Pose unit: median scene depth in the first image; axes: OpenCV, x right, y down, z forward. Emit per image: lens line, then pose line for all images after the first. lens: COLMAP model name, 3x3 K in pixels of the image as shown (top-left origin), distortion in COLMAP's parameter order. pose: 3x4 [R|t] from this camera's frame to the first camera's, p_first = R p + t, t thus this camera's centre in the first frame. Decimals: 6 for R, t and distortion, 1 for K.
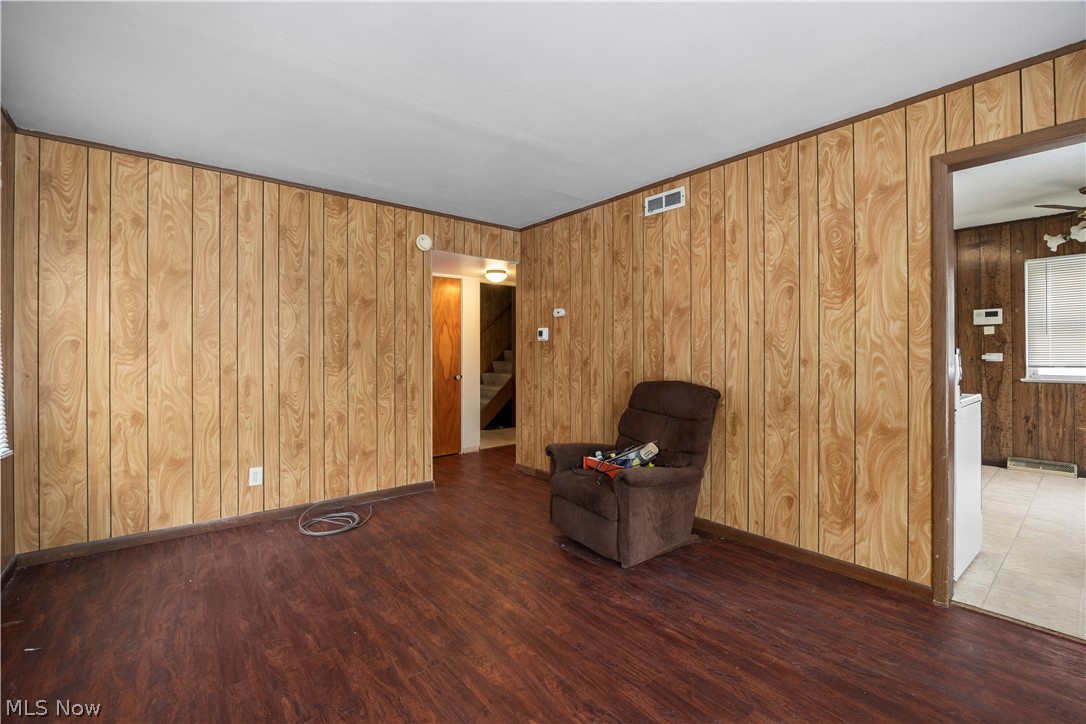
lens RADIAL K [[469.4, 0, 540.4], [0, 469.4, 351.0], [0, 0, 1]] dist [-0.017764, 0.000002]
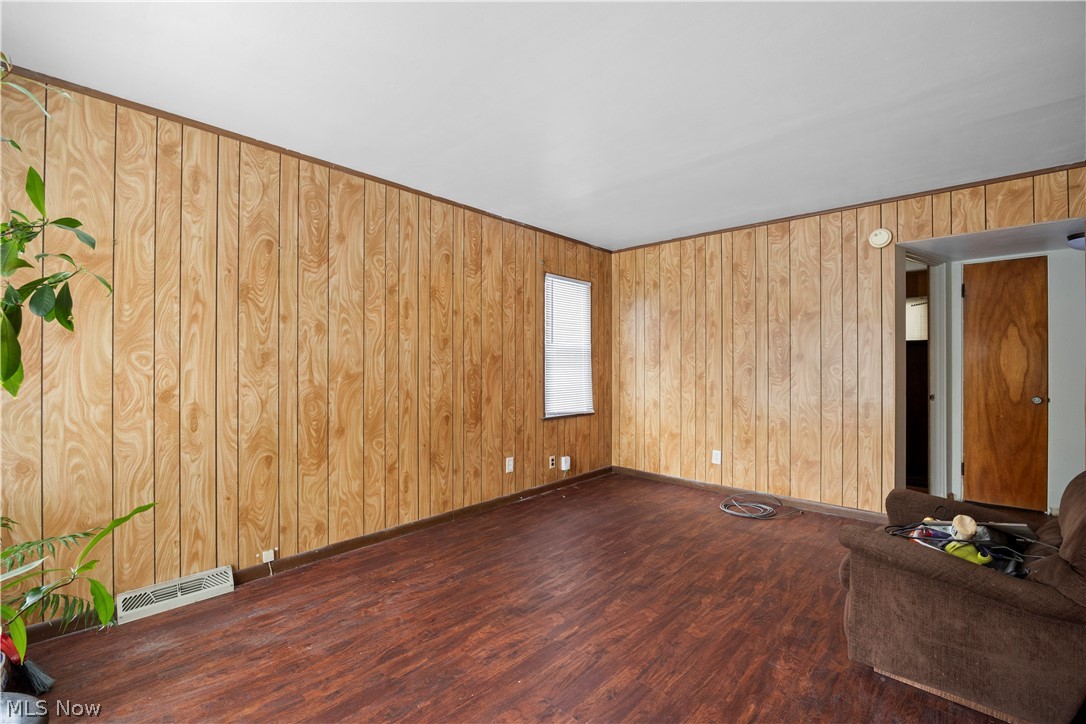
lens RADIAL K [[460.3, 0, 547.8], [0, 460.3, 364.6], [0, 0, 1]] dist [-0.022296, 0.000027]
pose [[0.155167, 0.003022, -0.987884, 0.635699], [0.003171, 0.999989, 0.003557, -0.001754], [0.987883, -0.003685, 0.155156, 0.333522]]
